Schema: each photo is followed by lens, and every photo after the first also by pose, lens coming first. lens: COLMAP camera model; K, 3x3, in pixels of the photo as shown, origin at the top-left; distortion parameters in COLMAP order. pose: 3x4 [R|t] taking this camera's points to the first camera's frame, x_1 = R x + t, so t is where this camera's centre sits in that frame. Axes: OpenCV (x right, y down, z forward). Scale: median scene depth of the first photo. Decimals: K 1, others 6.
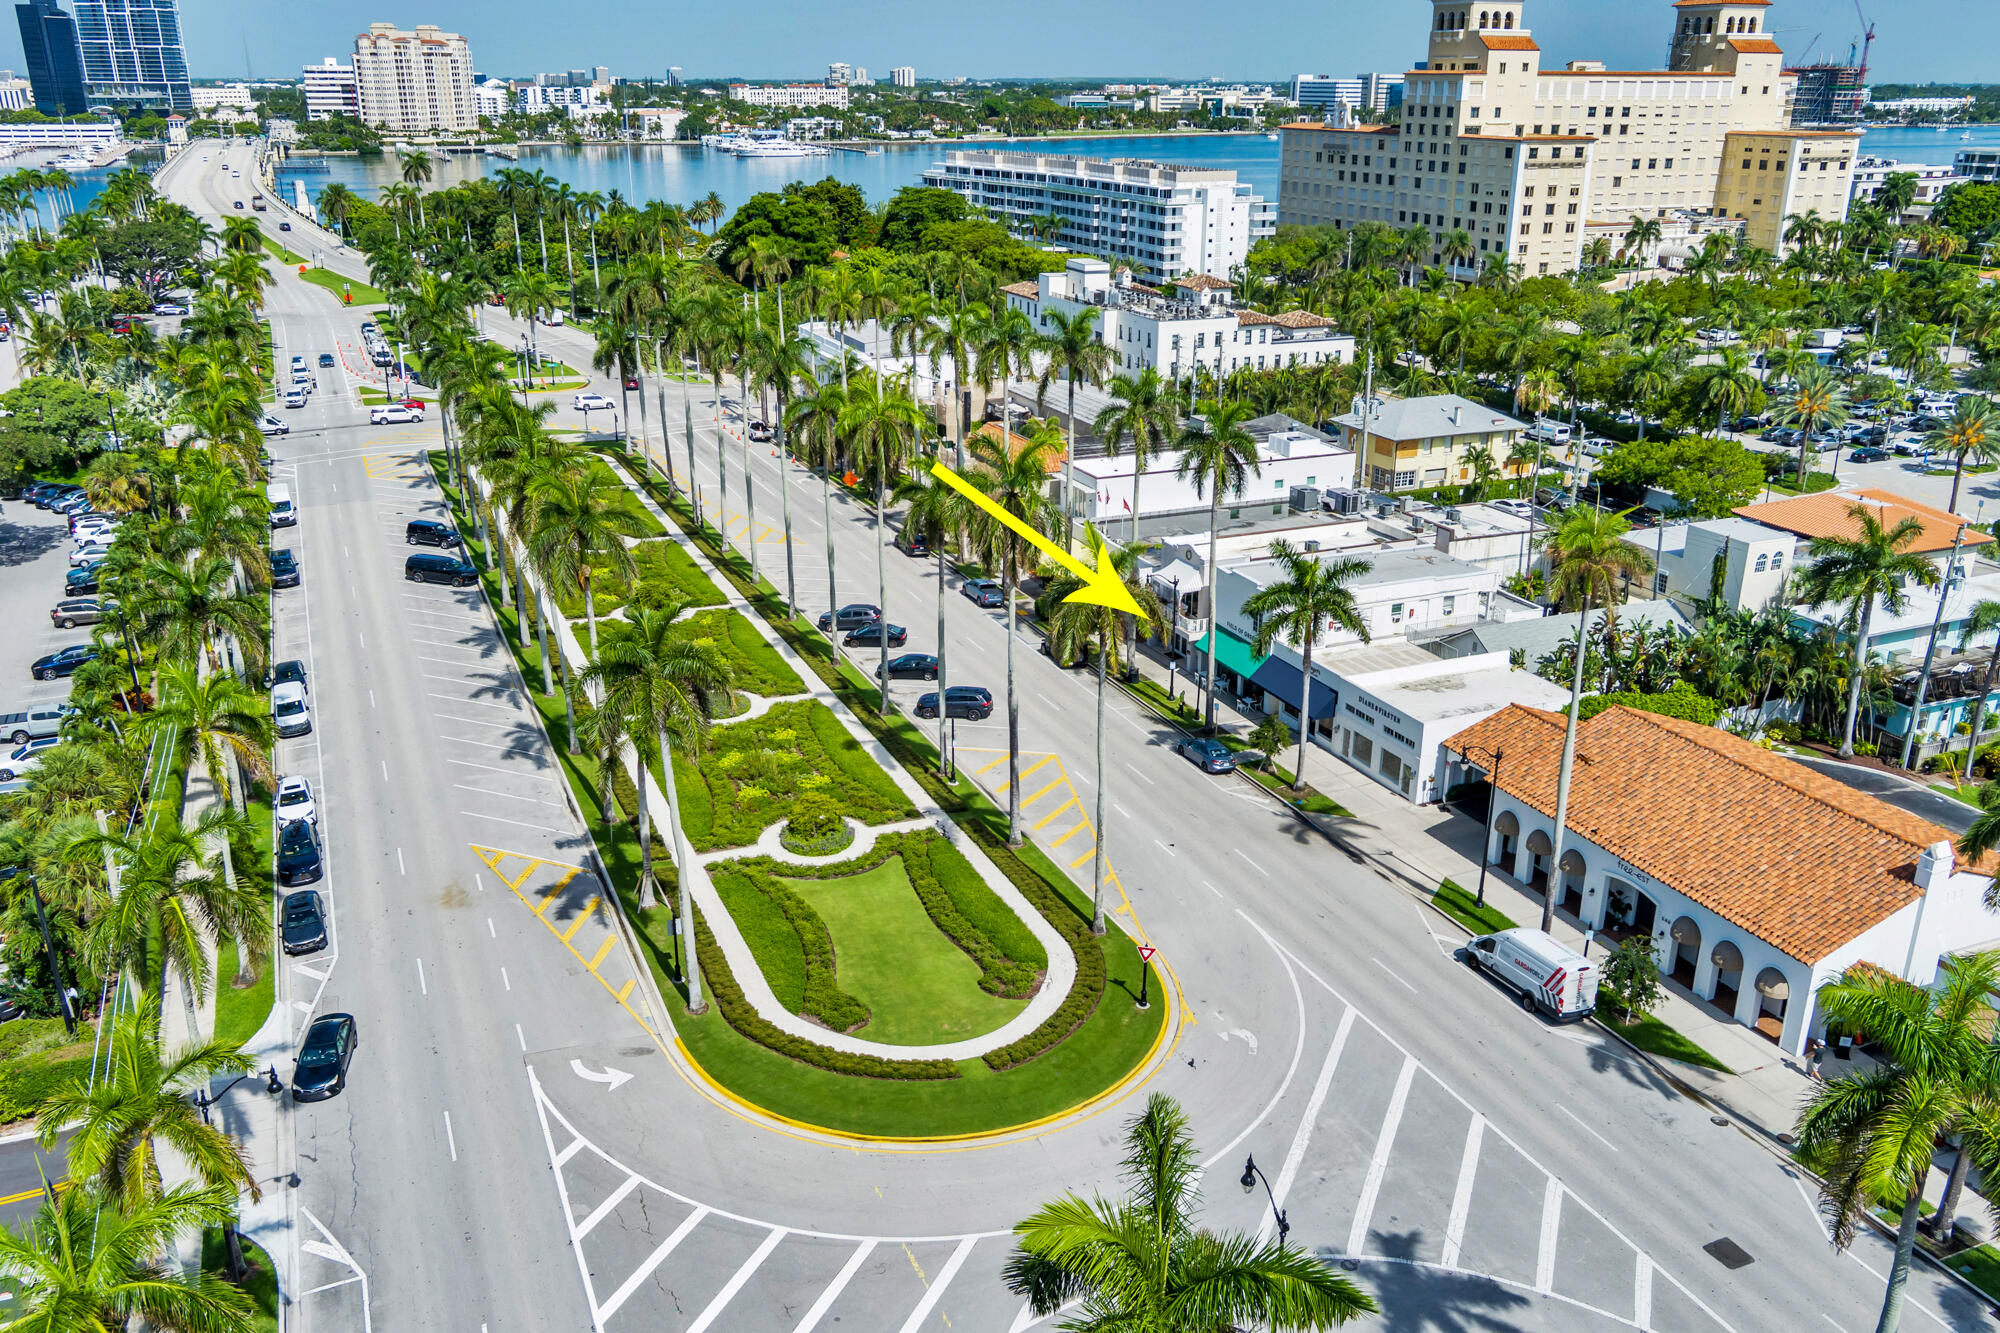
lens RADIAL K [[1603.8, 0, 997.5], [0, 1603.8, 665.2], [0, 0, 1]] dist [-0.010735, 0.019747]
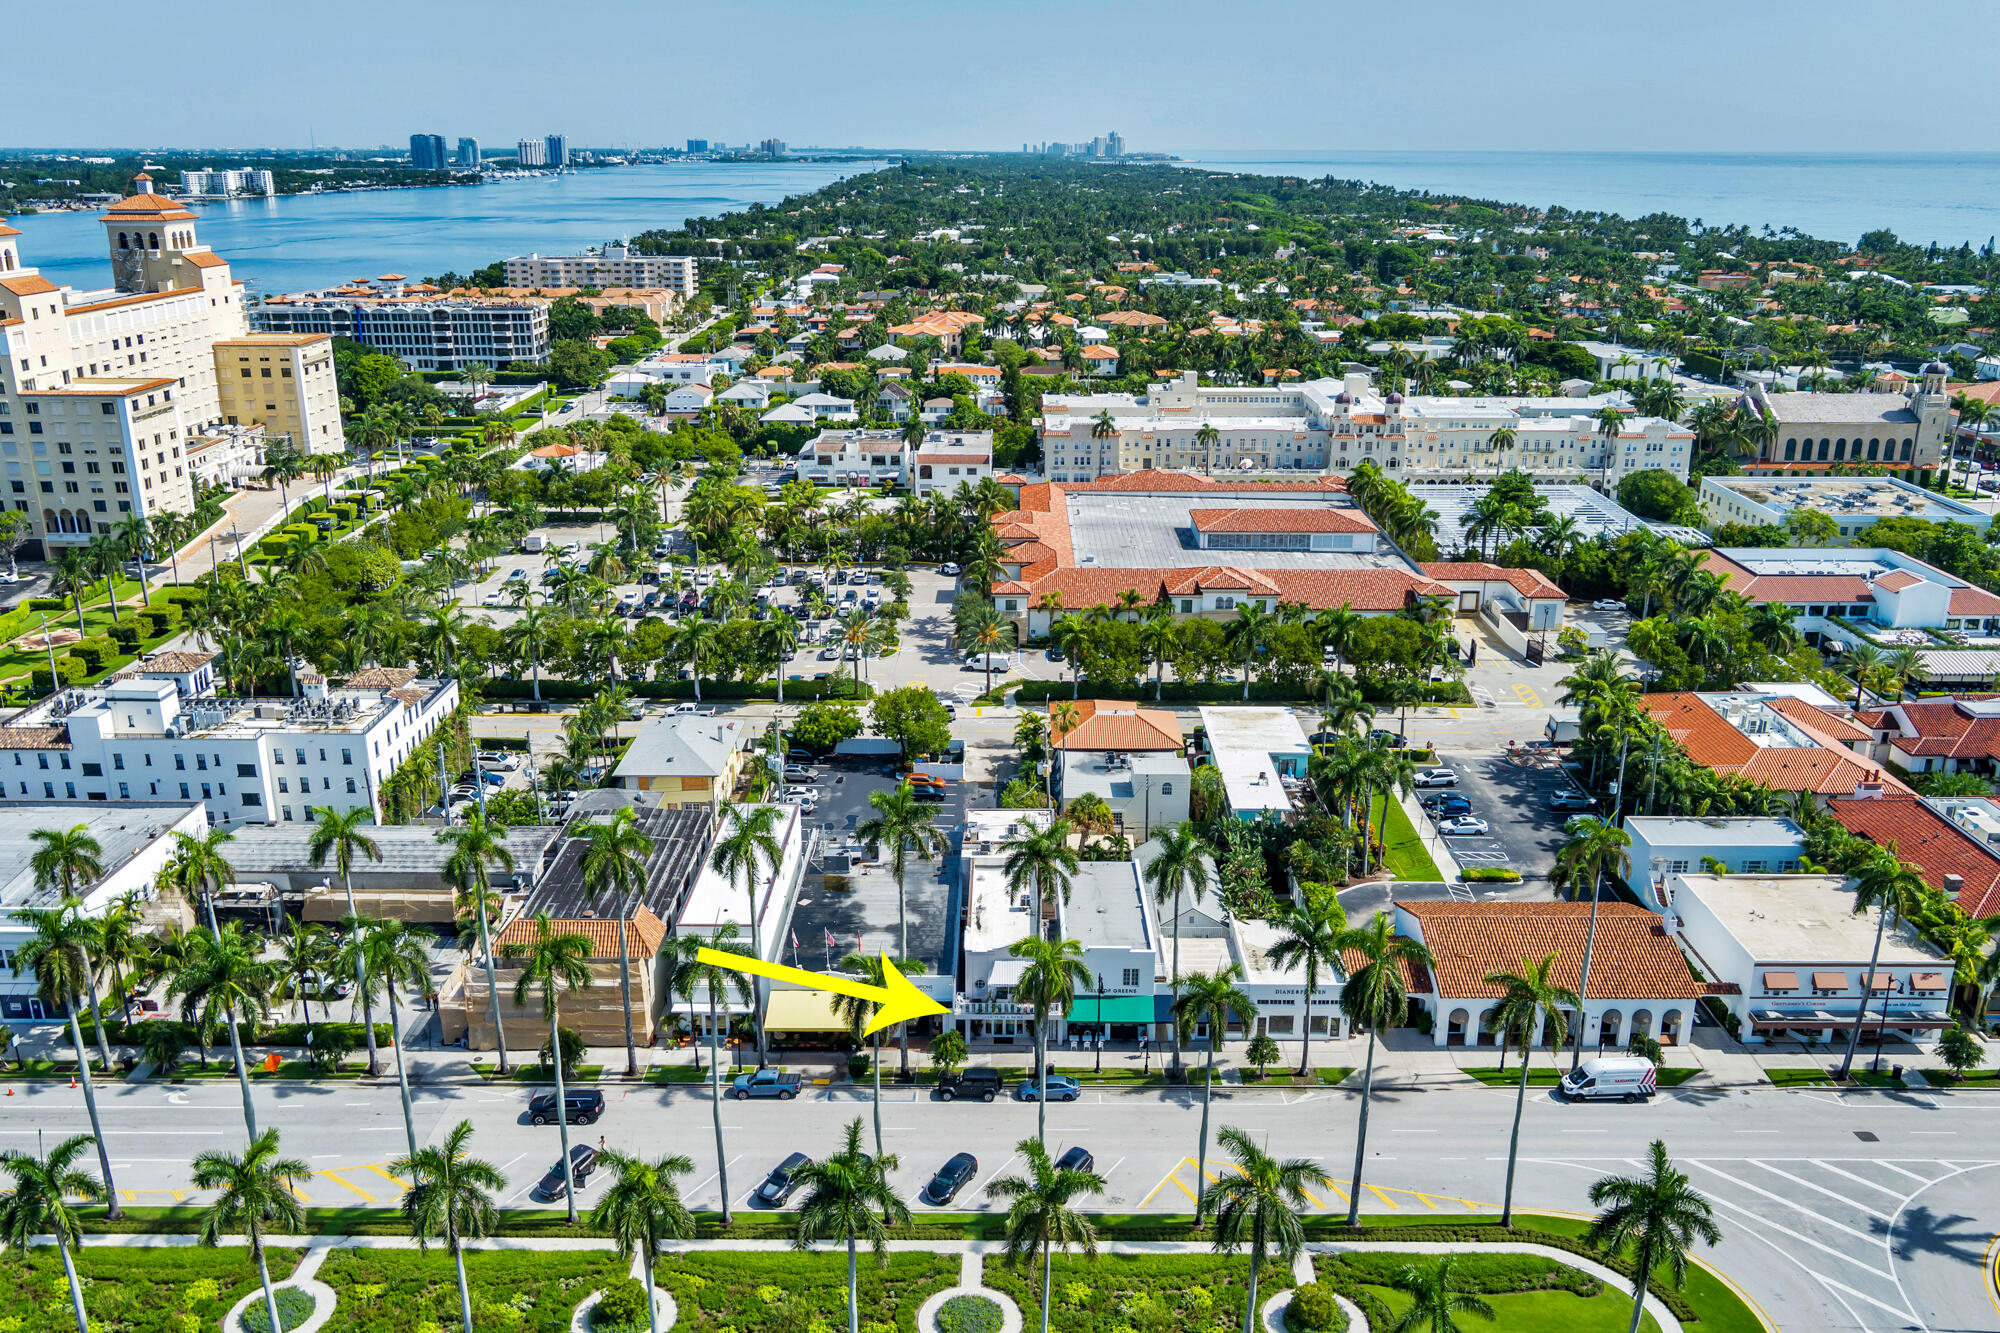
lens RADIAL K [[1603.8, 0, 997.5], [0, 1603.8, 665.2], [0, 0, 1]] dist [-0.010735, 0.019747]
pose [[0.404621, -0.287574, 0.868092, -0.285750], [0.315688, 0.934838, 0.162541, -0.157523], [-0.858268, 0.208279, 0.469038, 0.153082]]
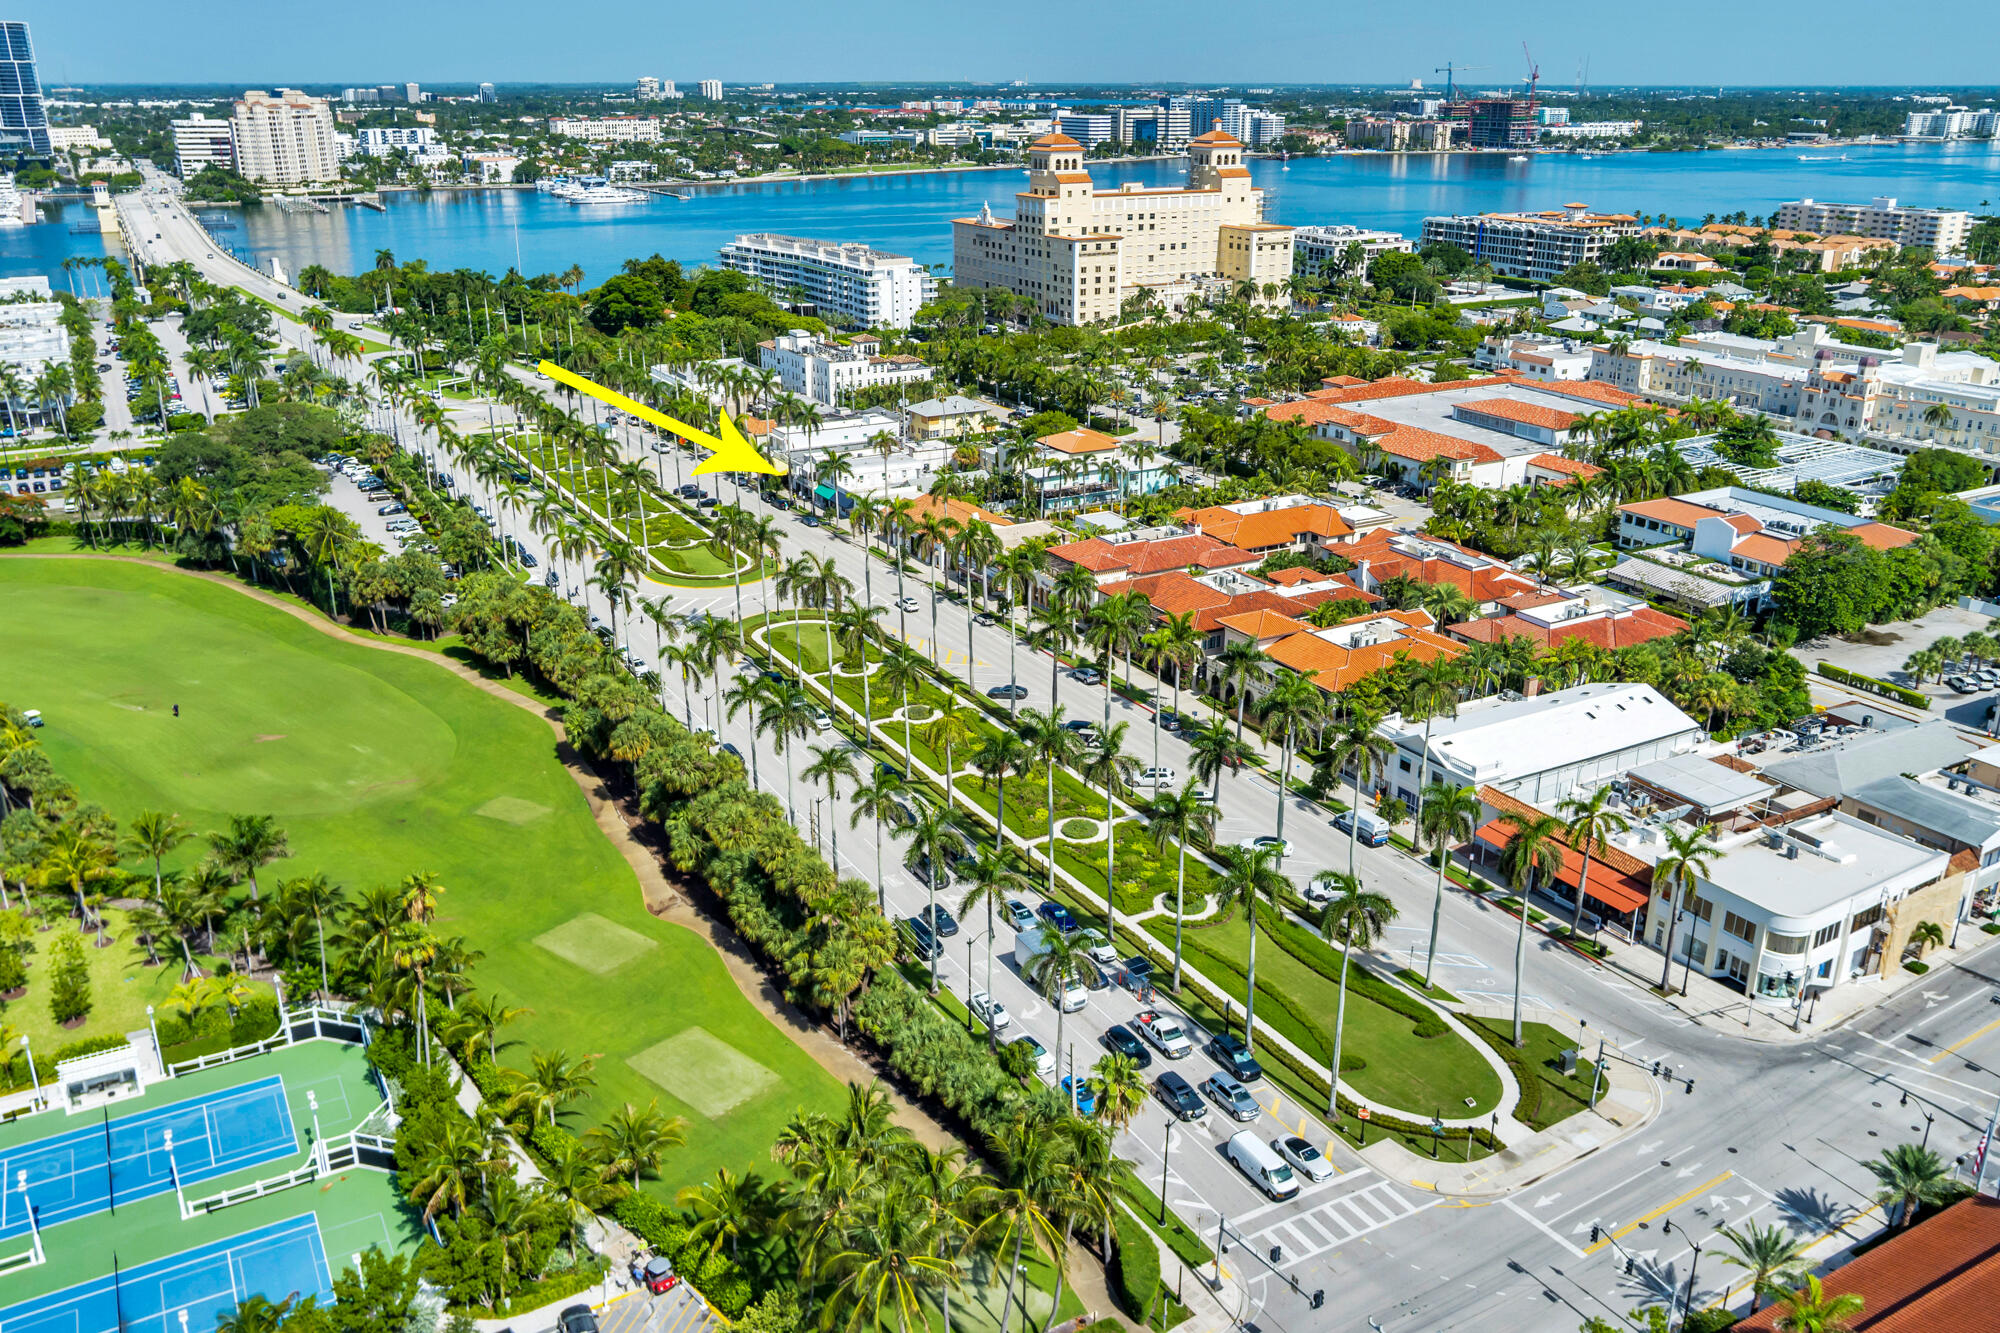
lens RADIAL K [[1597.8, 0, 1000.0], [0, 1597.8, 666.5], [0, 0, 1]] dist [-0.004853, -0.000962]
pose [[0.993691, -0.041101, 0.104353, 0.049240], [0.040788, 0.999155, 0.005125, 0.098570], [-0.104476, -0.000836, 0.994527, -0.603978]]
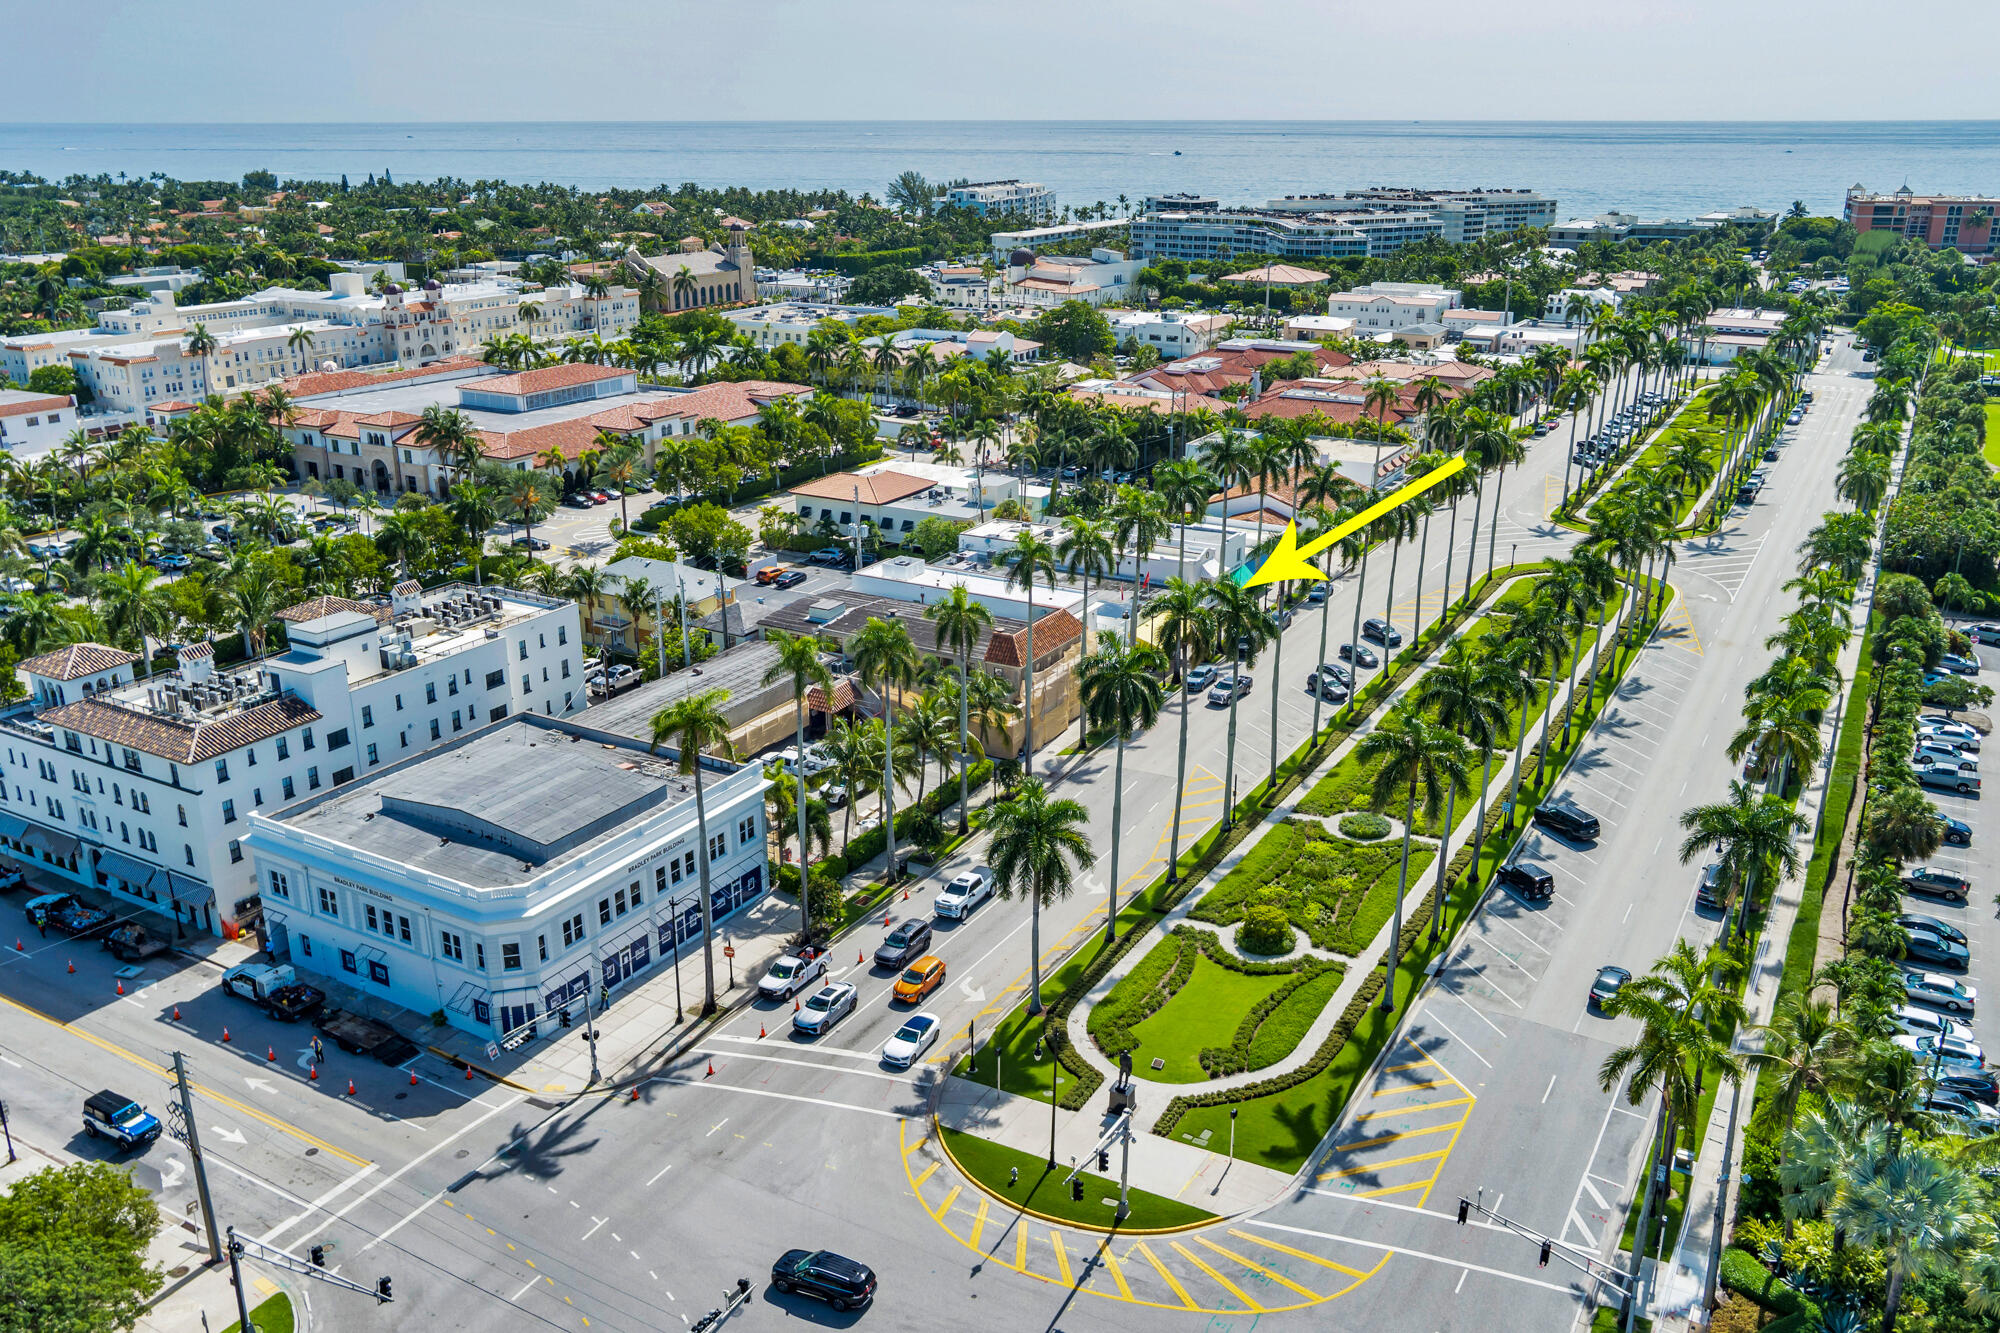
lens RADIAL K [[1603.8, 0, 997.5], [0, 1603.8, 665.2], [0, 0, 1]] dist [-0.010735, 0.019747]
pose [[-0.593863, -0.265599, 0.759463, -0.347101], [0.275604, 0.819678, 0.502166, -0.292184], [-0.755890, 0.507528, -0.413577, 0.654384]]
